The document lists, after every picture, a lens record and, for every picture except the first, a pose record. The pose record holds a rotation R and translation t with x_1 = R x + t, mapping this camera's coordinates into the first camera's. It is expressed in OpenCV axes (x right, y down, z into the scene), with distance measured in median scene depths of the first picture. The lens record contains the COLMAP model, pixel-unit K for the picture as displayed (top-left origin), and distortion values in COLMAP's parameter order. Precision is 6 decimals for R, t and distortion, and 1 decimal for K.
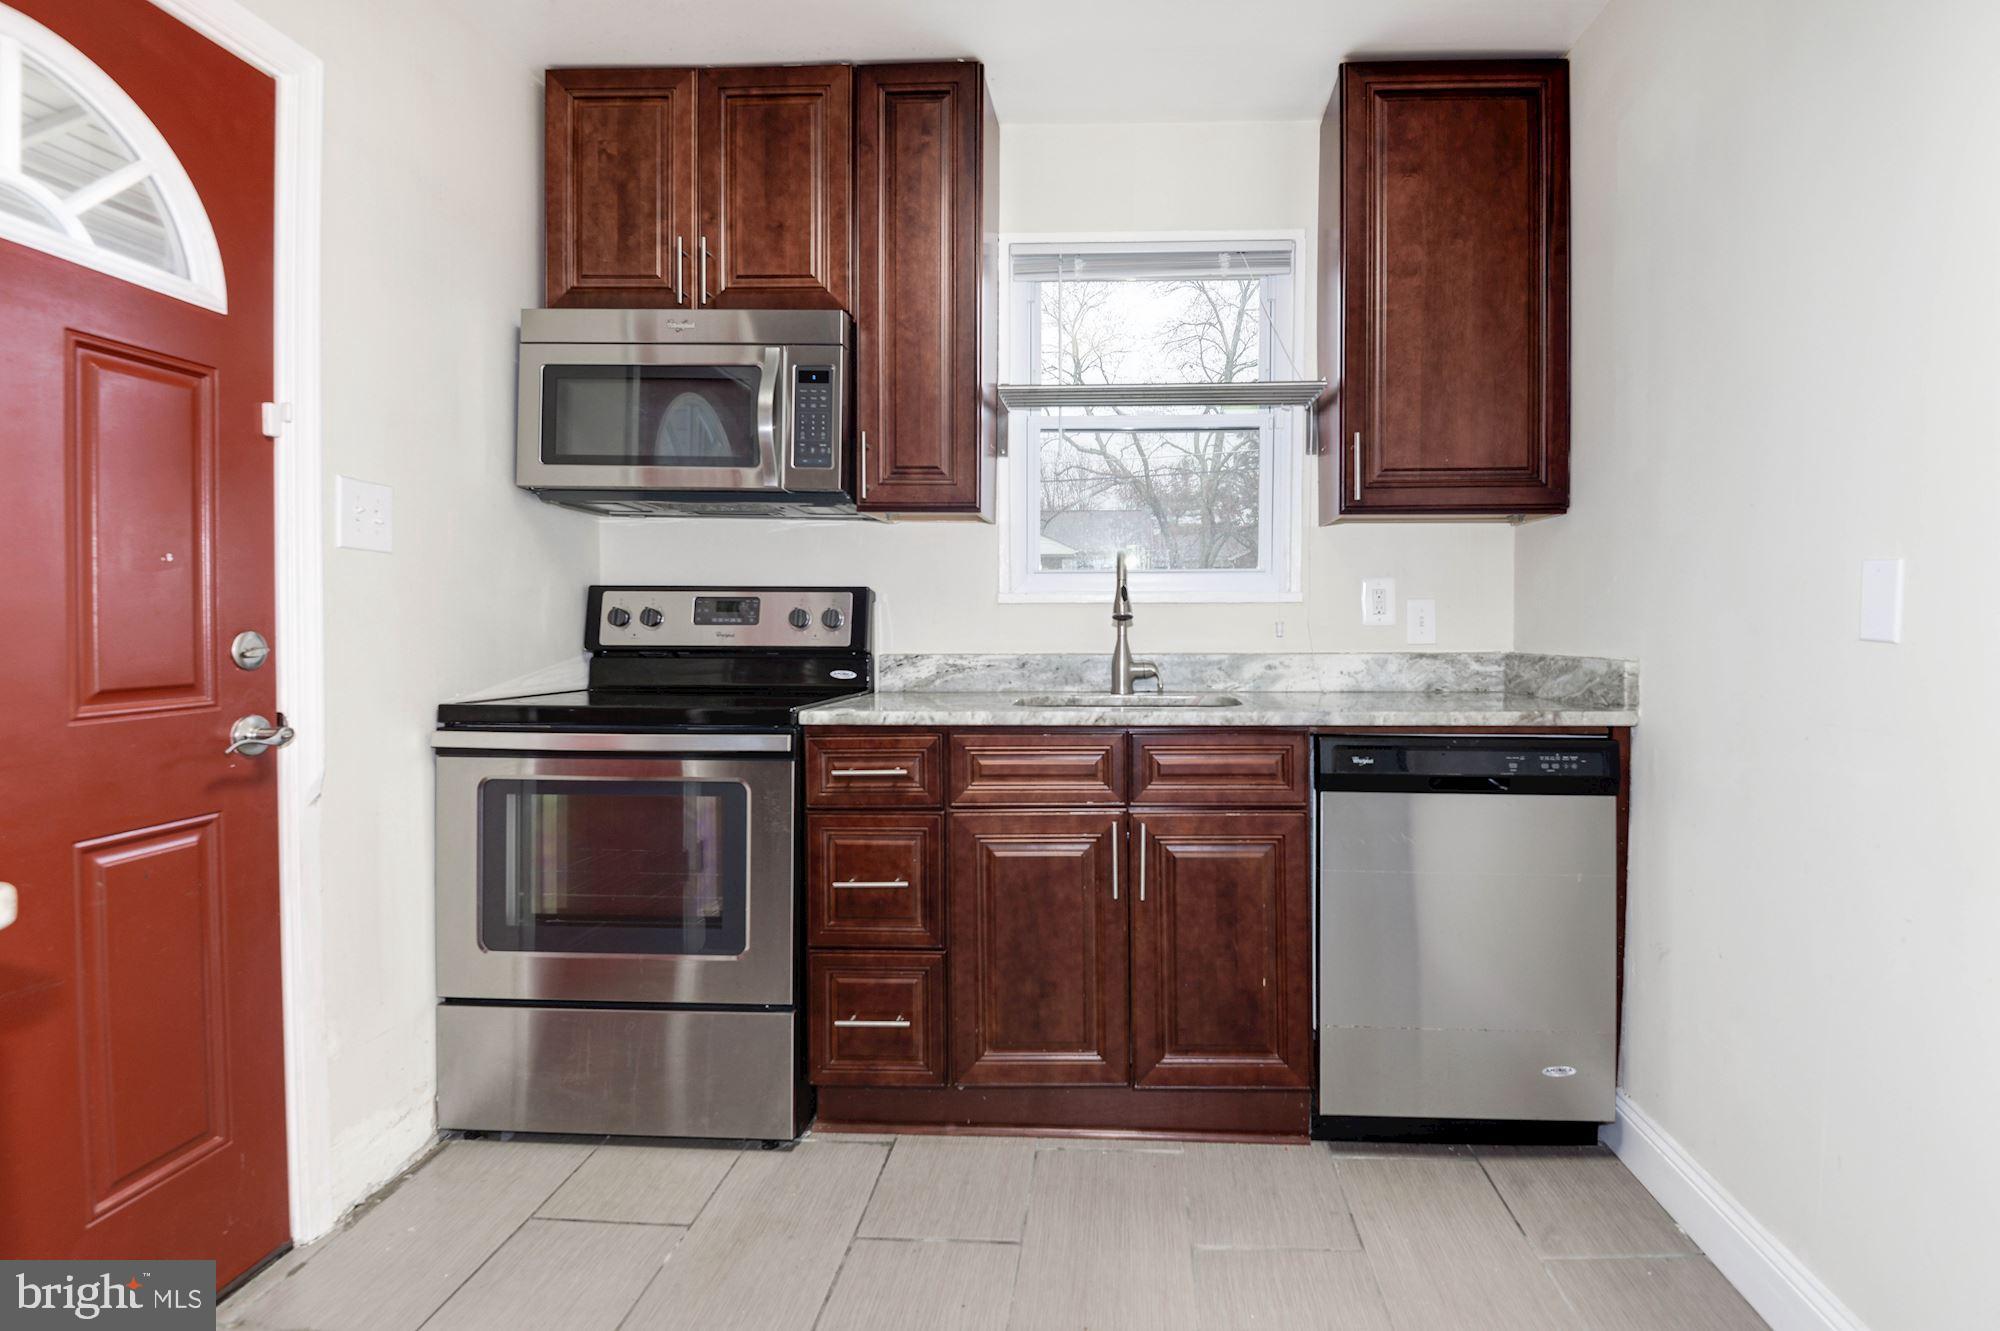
lens RADIAL K [[948.3, 0, 999.0], [0, 948.3, 647.7], [0, 0, 1]] dist [0.014440, -0.026520]
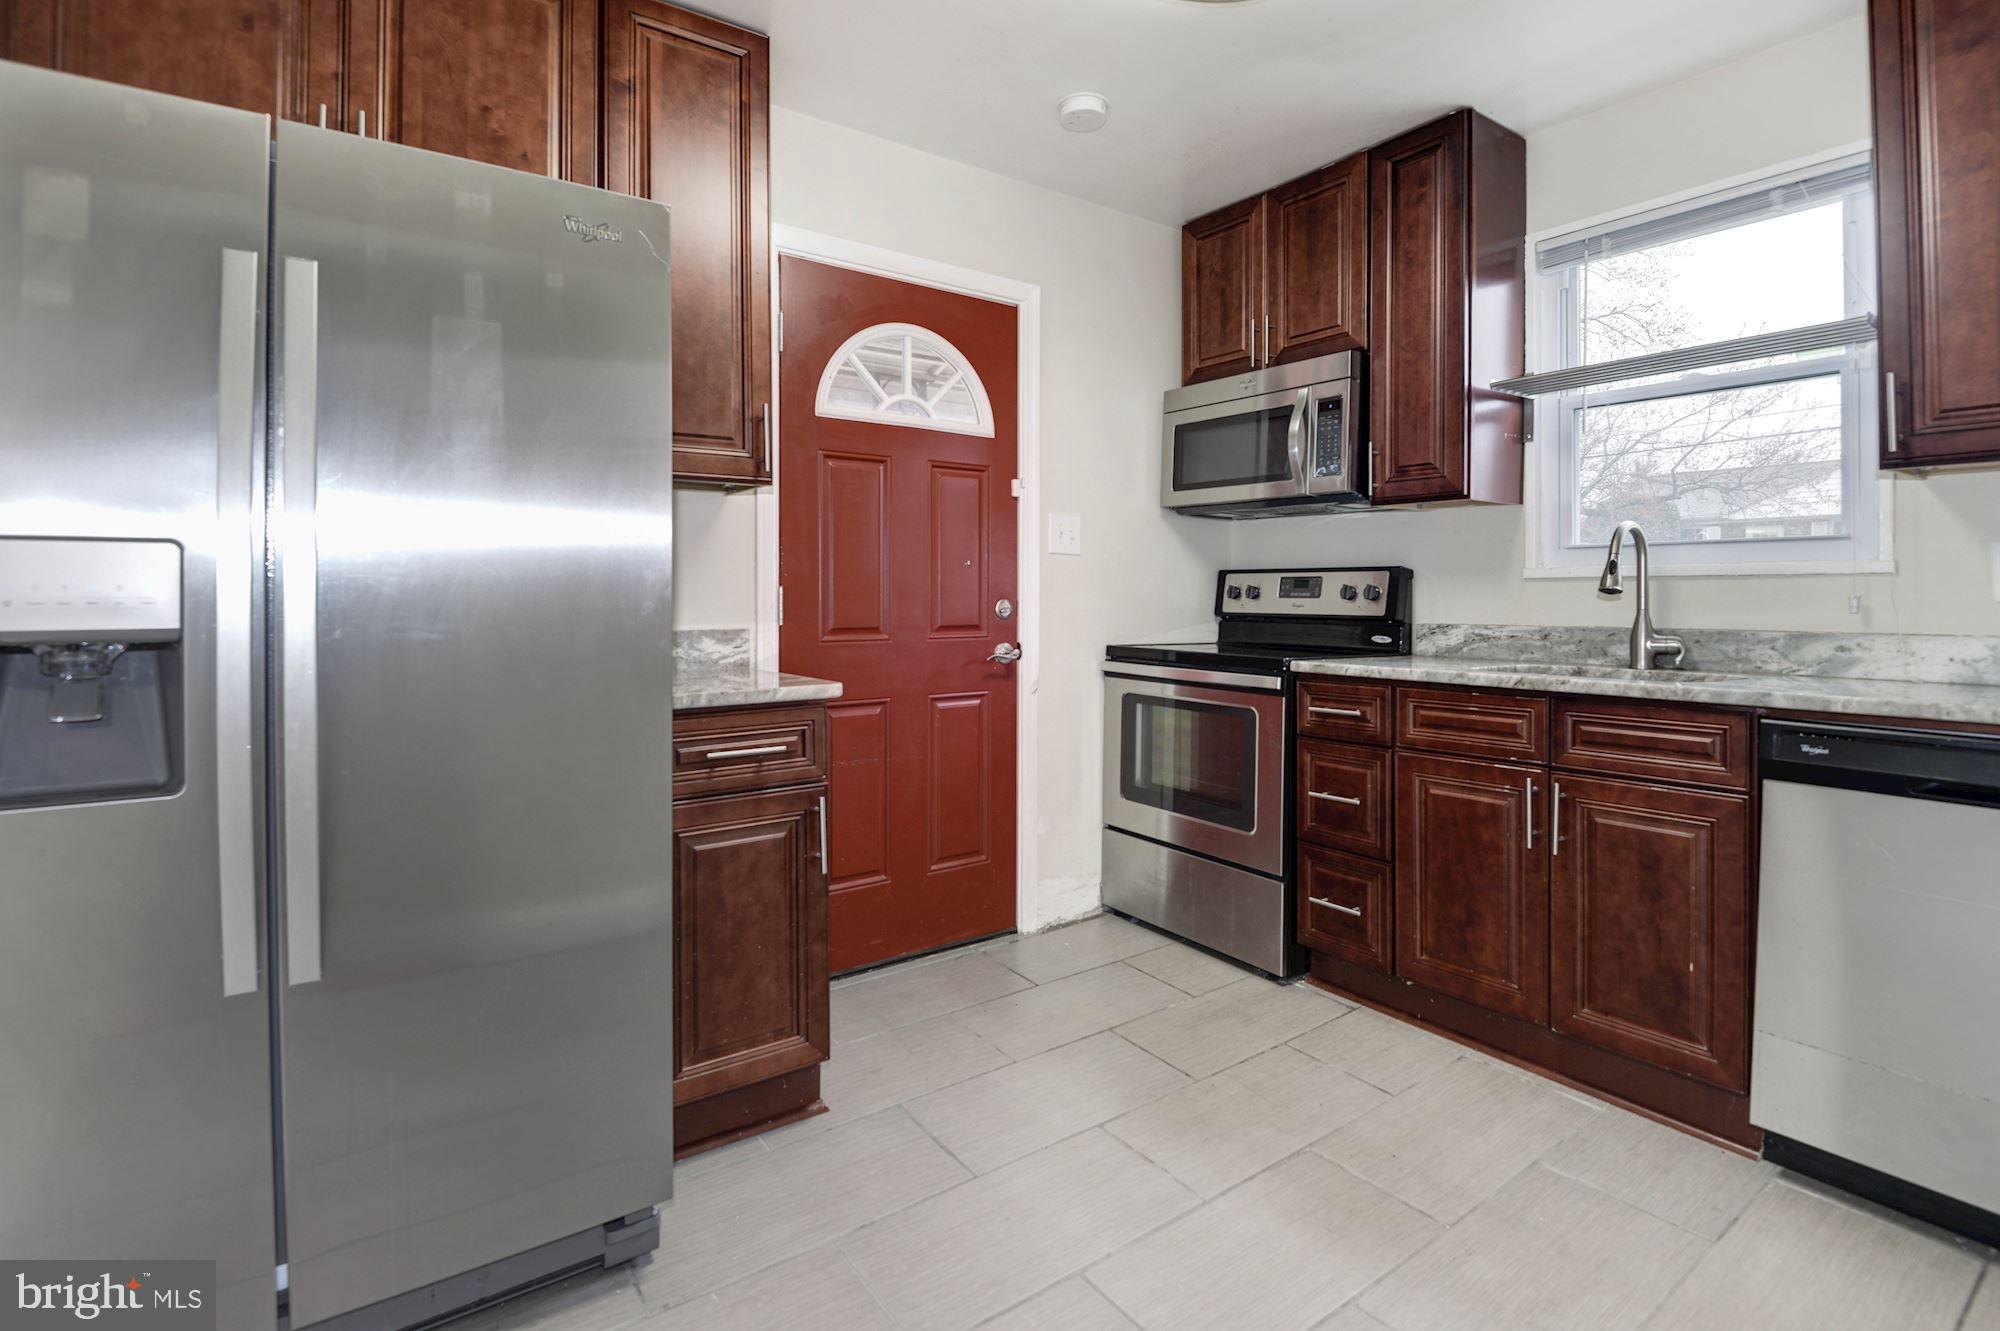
lens RADIAL K [[947.5, 0, 993.1], [0, 947.5, 630.2], [0, 0, 1]] dist [0.018522, -0.025937]
pose [[0.604074, 0.029787, -0.796371, 0.564882], [-0.025964, 0.999506, 0.017691, 0.009331], [0.796505, 0.009990, 0.604549, -0.143822]]
